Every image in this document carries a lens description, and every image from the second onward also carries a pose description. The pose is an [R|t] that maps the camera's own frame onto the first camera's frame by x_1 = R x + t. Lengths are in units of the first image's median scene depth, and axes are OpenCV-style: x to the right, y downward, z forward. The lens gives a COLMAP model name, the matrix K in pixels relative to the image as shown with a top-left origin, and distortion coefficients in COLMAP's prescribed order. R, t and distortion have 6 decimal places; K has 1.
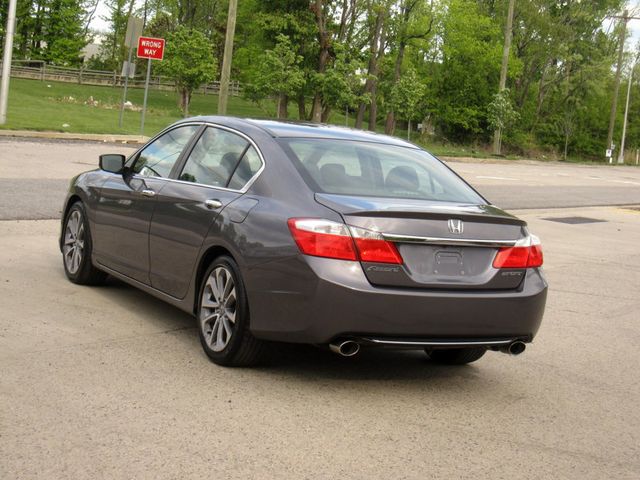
lens RADIAL K [[1265.3, 0, 331.7], [0, 1265.3, 239.9], [0, 0, 1]] dist [-0.155903, 0.037595]
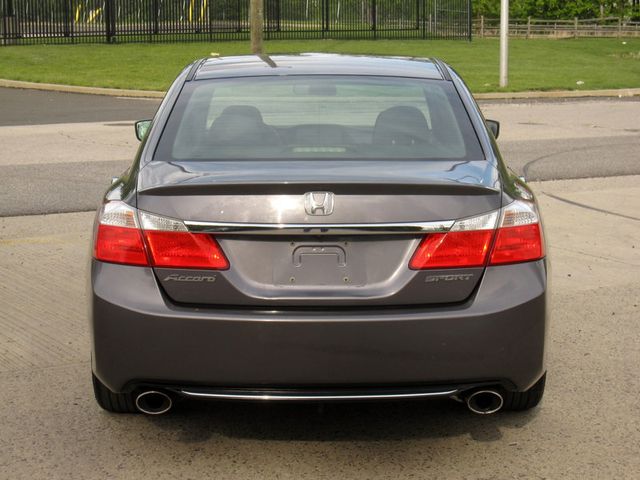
lens RADIAL K [[1256.1, 0, 320.0], [0, 1256.1, 240.0], [0, 0, 1]] dist [-0.154235, 0.039354]
pose [[0.876098, -0.030003, -0.481199, 0.360174], [0.045346, 0.998765, 0.020286, -0.004998], [0.479997, -0.039593, 0.876376, 0.447743]]
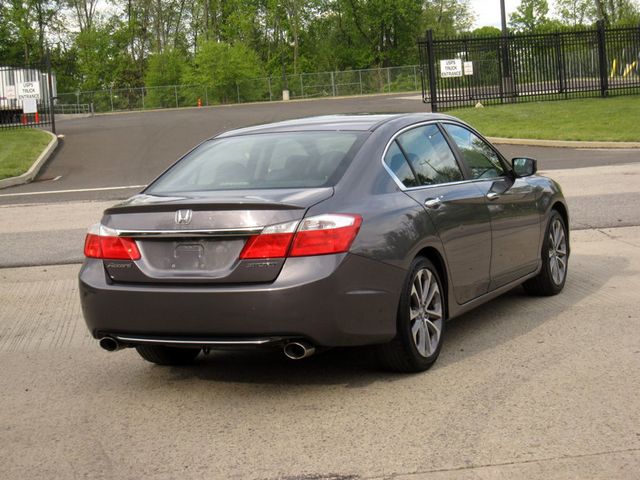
lens RADIAL K [[1265.3, 0, 331.7], [0, 1265.3, 239.9], [0, 0, 1]] dist [-0.155903, 0.037595]
pose [[0.577751, -0.062025, -0.813853, 0.867334], [0.045182, 0.998010, -0.043985, 0.049286], [0.814962, -0.011360, 0.579403, 0.511218]]
